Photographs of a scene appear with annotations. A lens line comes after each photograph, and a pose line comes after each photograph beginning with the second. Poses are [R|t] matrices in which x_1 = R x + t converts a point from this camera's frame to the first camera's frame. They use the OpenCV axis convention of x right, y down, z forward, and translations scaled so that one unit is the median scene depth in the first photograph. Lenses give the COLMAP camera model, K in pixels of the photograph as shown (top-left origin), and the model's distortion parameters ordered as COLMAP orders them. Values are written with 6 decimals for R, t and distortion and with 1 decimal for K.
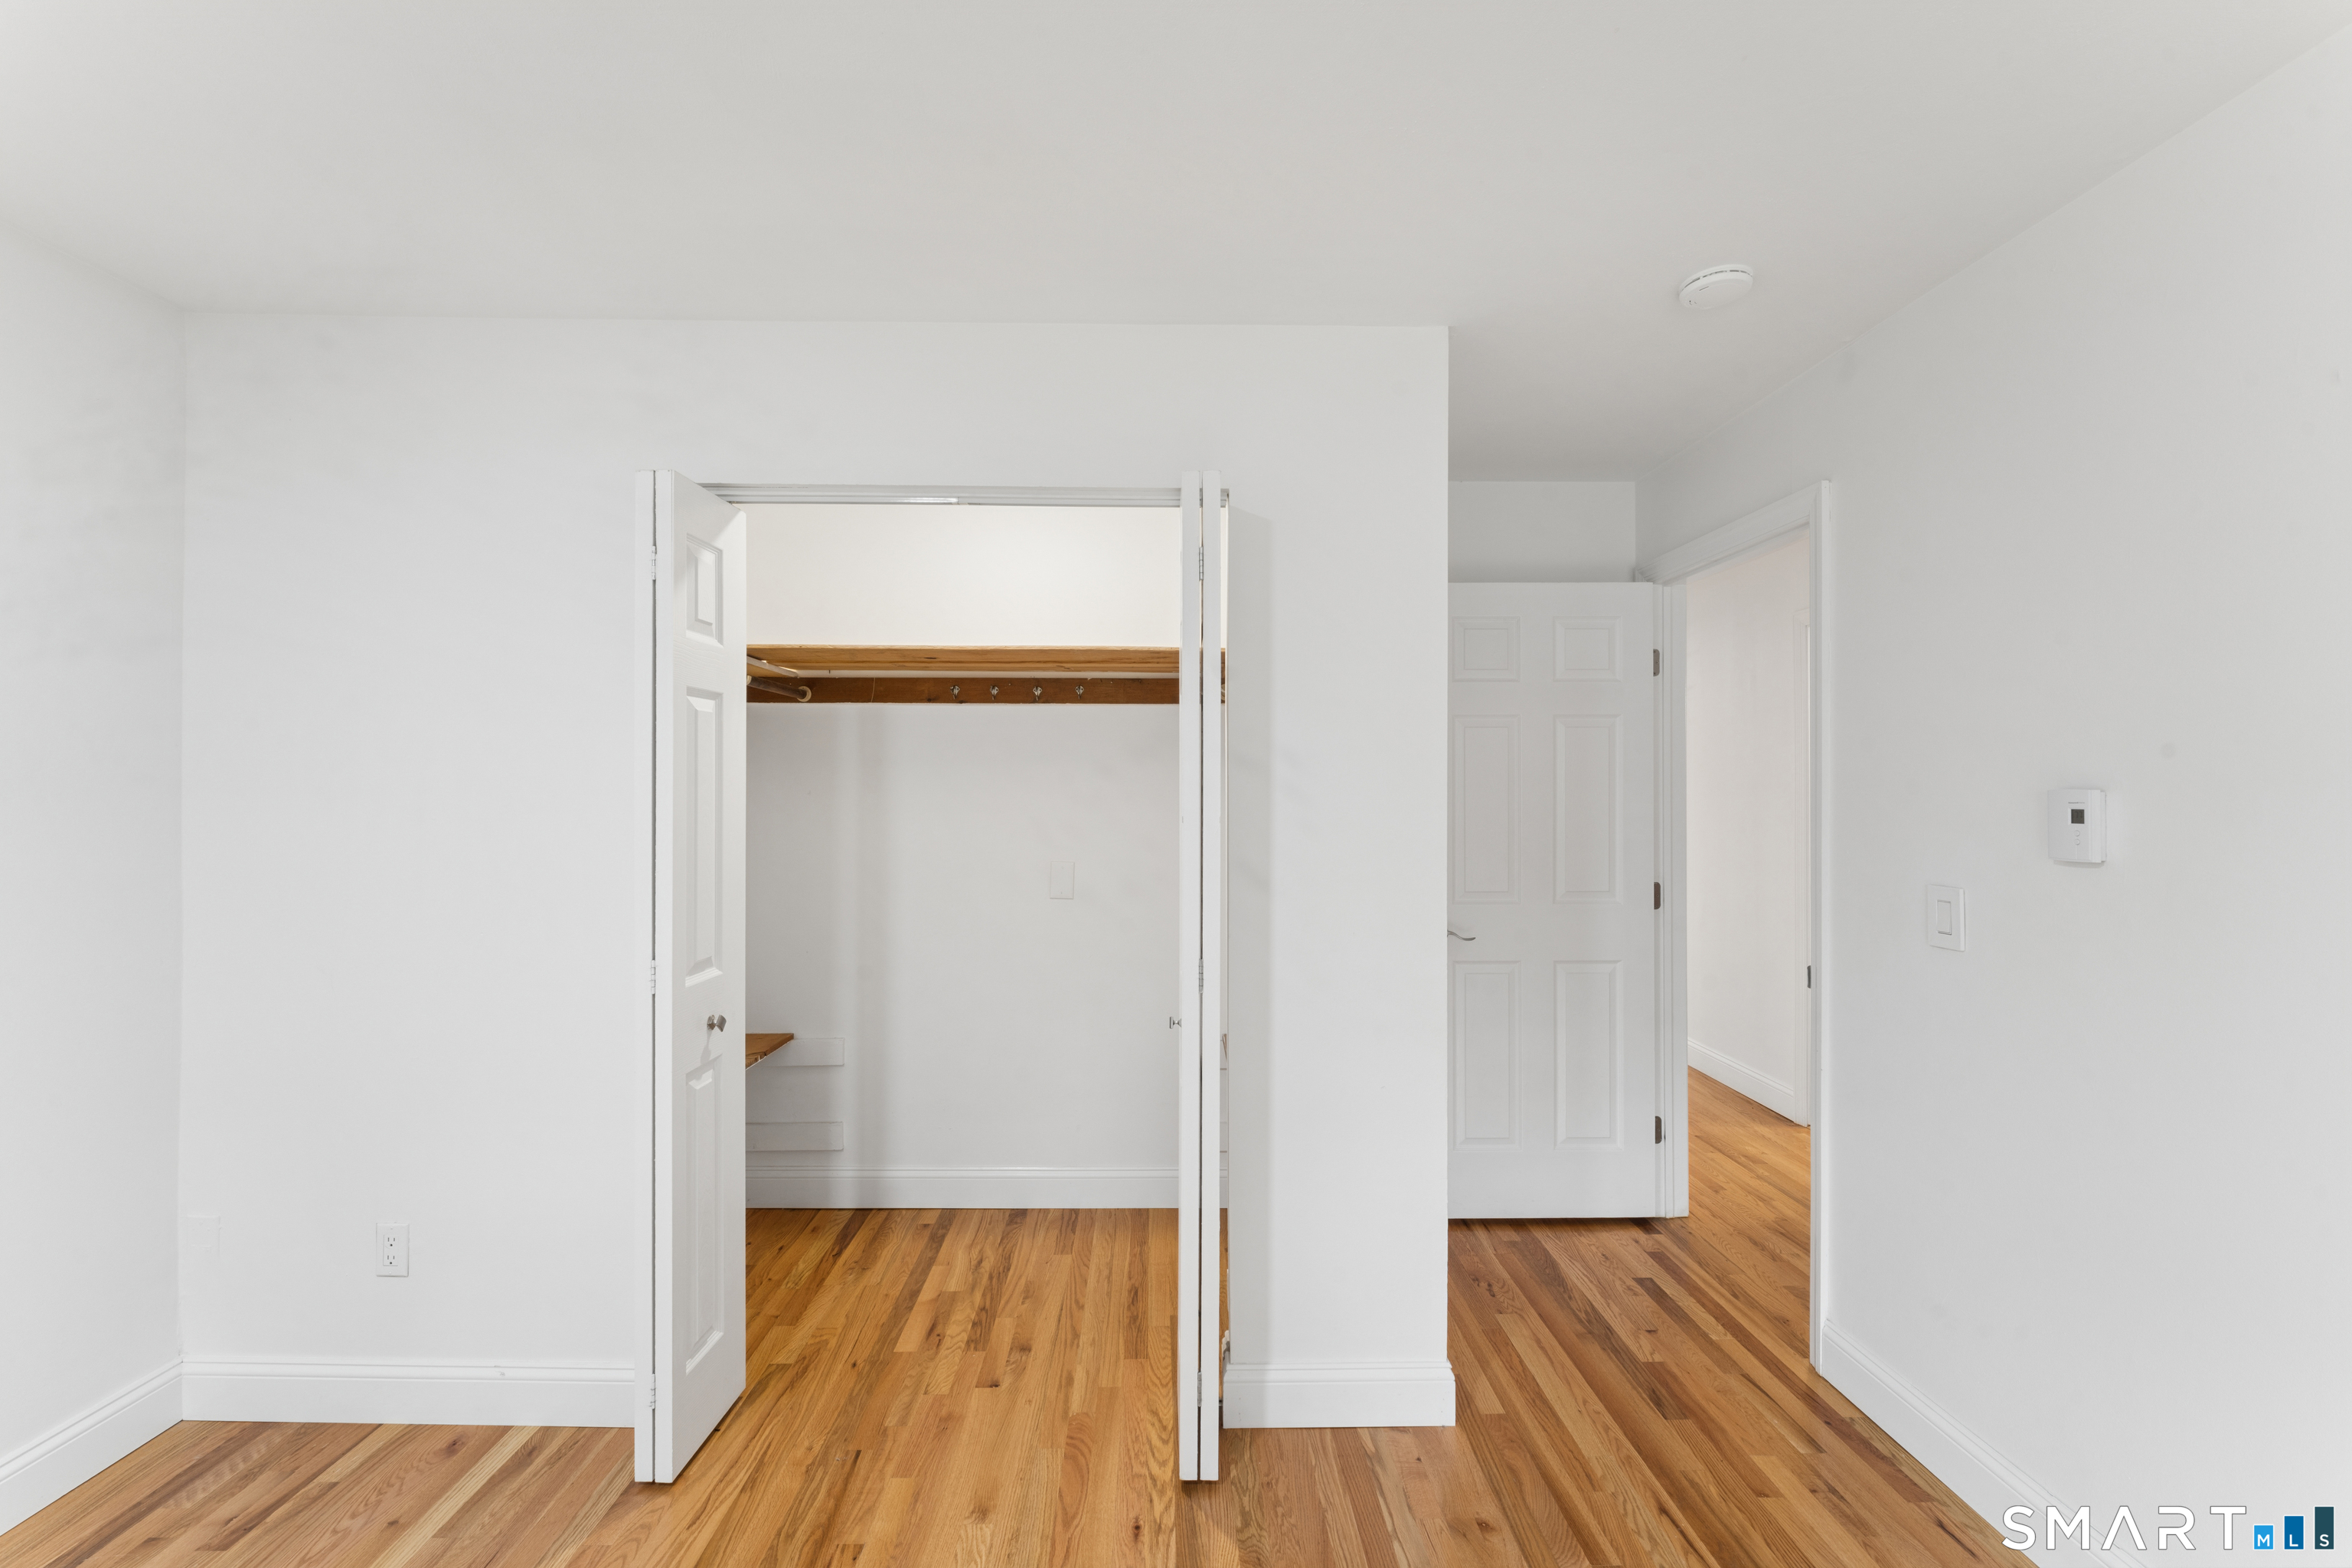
lens RADIAL K [[946.6, 0, 1172.2], [0, 946.6, 777.1], [0, 0, 1]] dist [-0.003002, -0.000119]
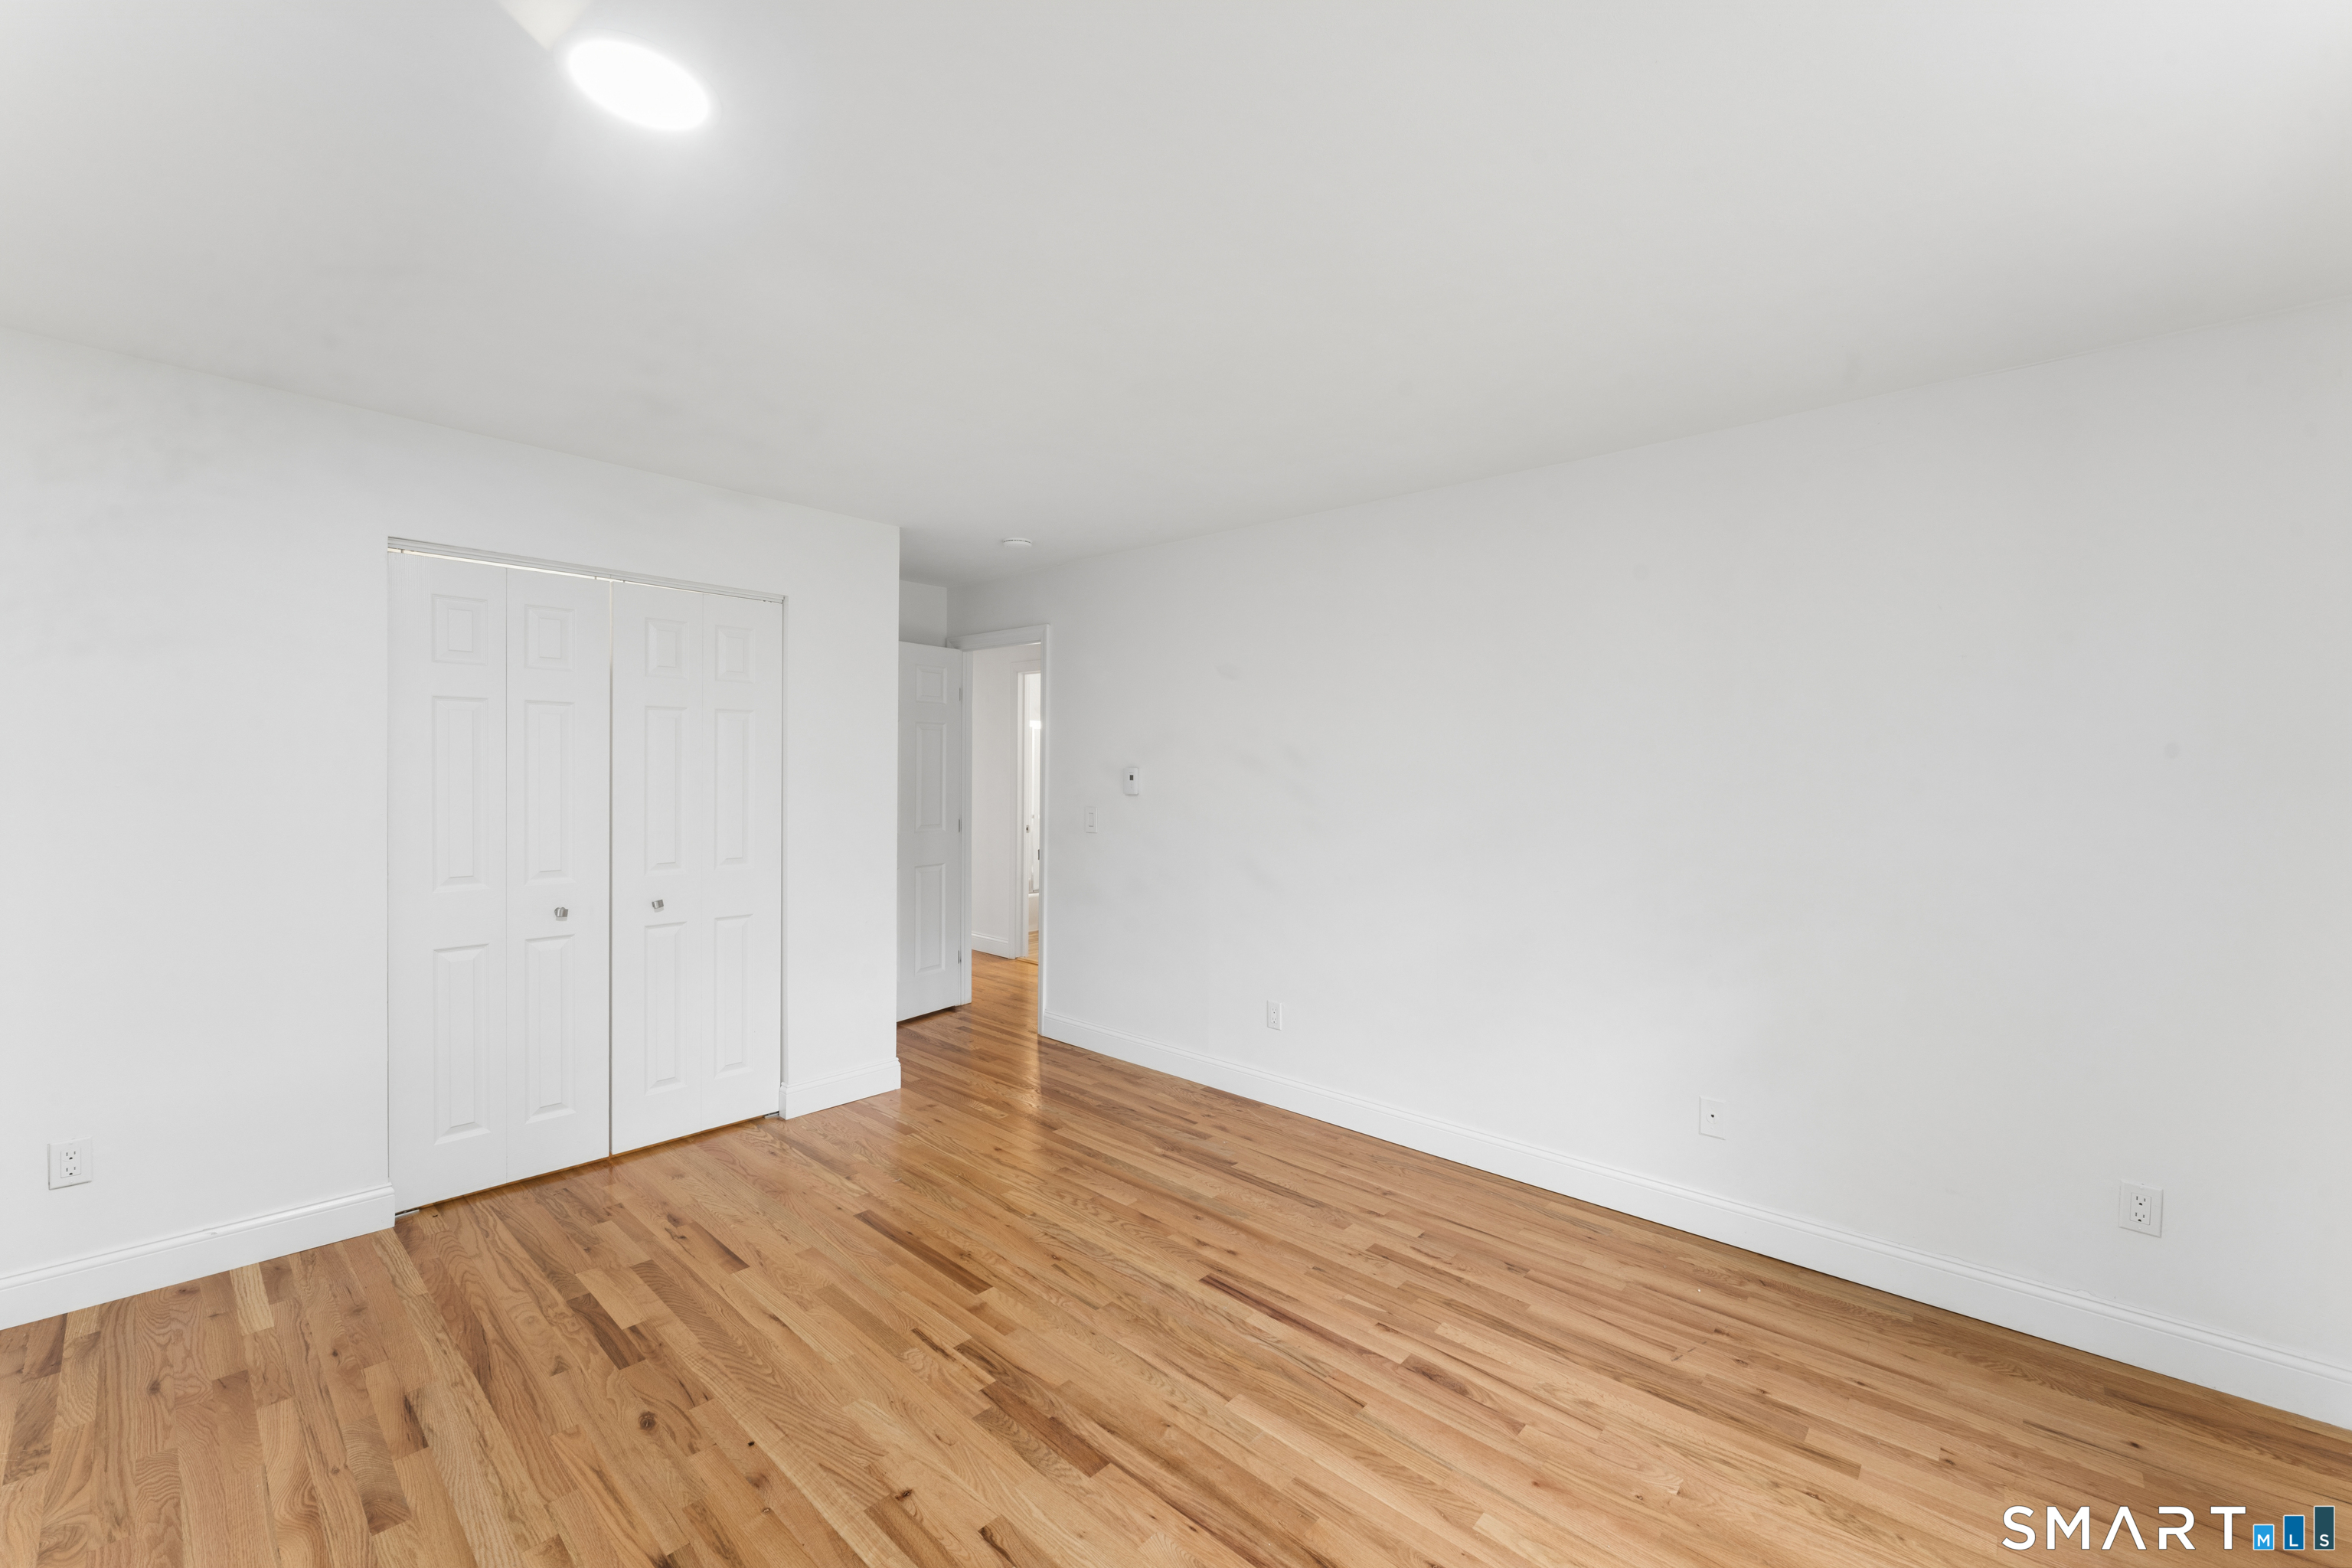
lens RADIAL K [[946.6, 0, 1172.2], [0, 946.6, 777.1], [0, 0, 1]] dist [-0.003002, -0.000119]
pose [[0.688536, -0.004079, 0.725191, -0.728379], [-0.011766, 0.999790, 0.016794, -0.004688], [-0.725107, -0.020096, 0.688343, -0.746572]]
